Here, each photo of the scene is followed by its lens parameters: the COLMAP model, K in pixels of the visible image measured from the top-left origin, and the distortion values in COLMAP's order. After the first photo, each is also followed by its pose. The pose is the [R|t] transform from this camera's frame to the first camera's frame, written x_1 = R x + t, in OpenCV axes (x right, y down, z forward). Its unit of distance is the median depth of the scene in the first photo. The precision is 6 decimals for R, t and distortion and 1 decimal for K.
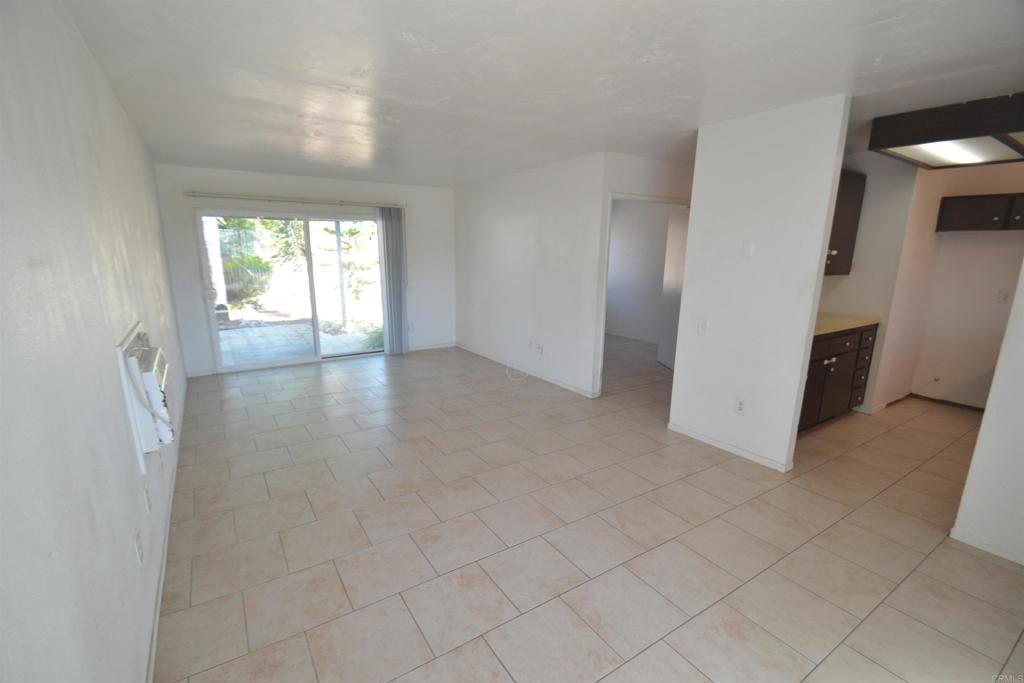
lens RADIAL K [[457.6, 0, 506.7], [0, 457.6, 353.9], [0, 0, 1]] dist [0.014783, -0.014167]
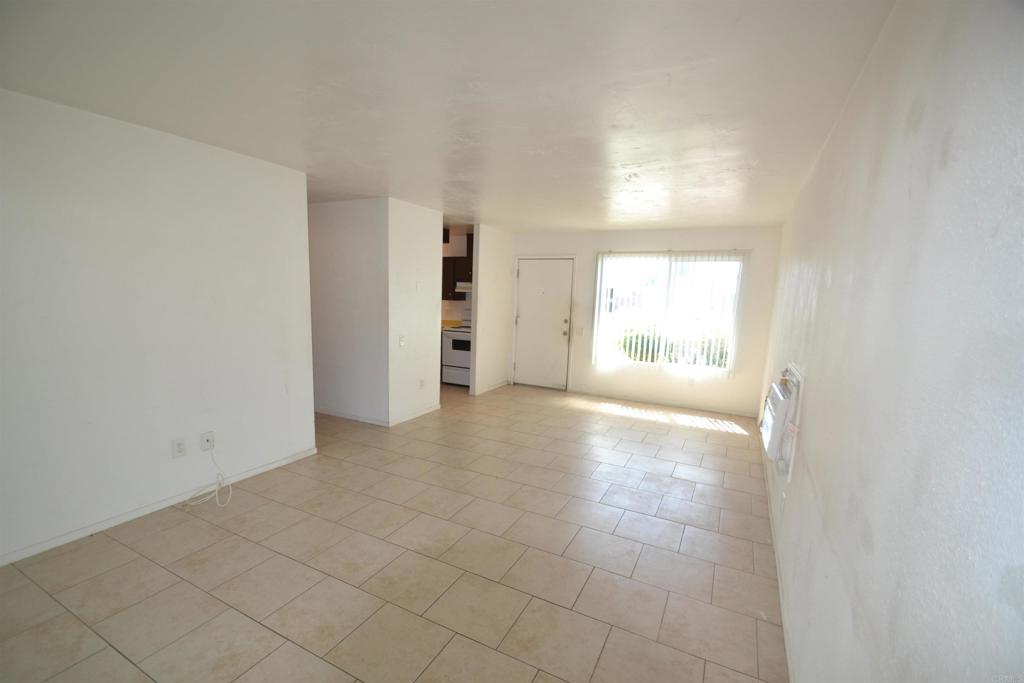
lens RADIAL K [[456.3, 0, 501.9], [0, 456.3, 362.7], [0, 0, 1]] dist [0.017606, -0.019156]
pose [[-0.488780, -0.158255, 0.857933, -0.644075], [0.157870, 0.951129, 0.265388, -0.219619], [-0.858004, 0.265158, -0.439909, 0.962633]]
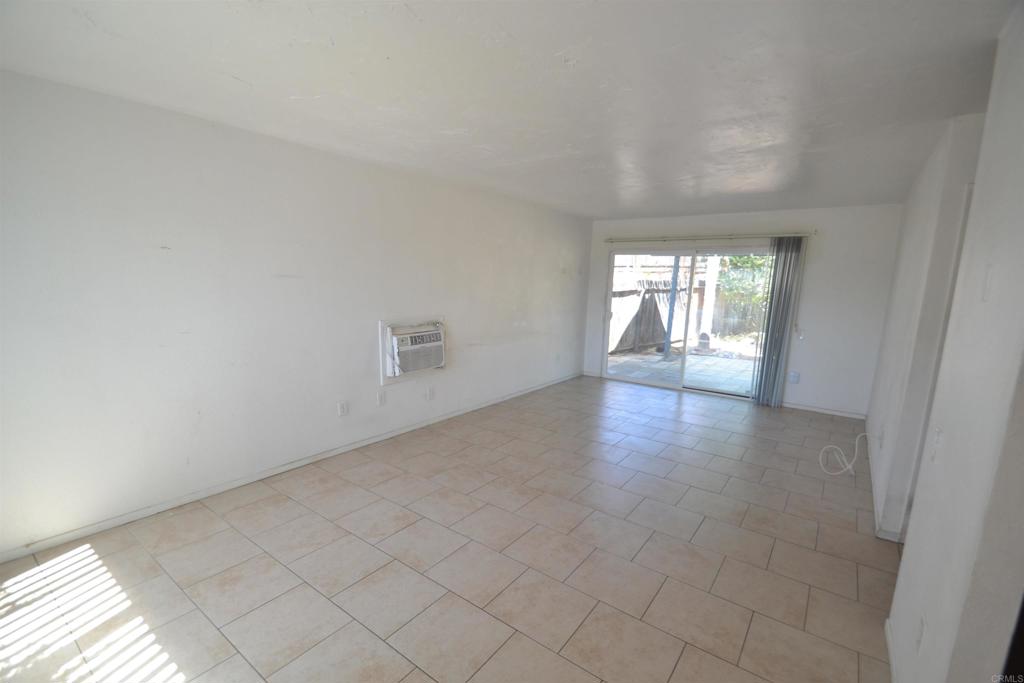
lens RADIAL K [[456.3, 0, 501.9], [0, 456.3, 362.7], [0, 0, 1]] dist [0.017606, -0.019156]
pose [[0.345225, 0.173383, -0.922365, 0.493015], [-0.231615, 0.968129, 0.095296, -0.059669], [0.909491, 0.180735, 0.374381, 0.286296]]
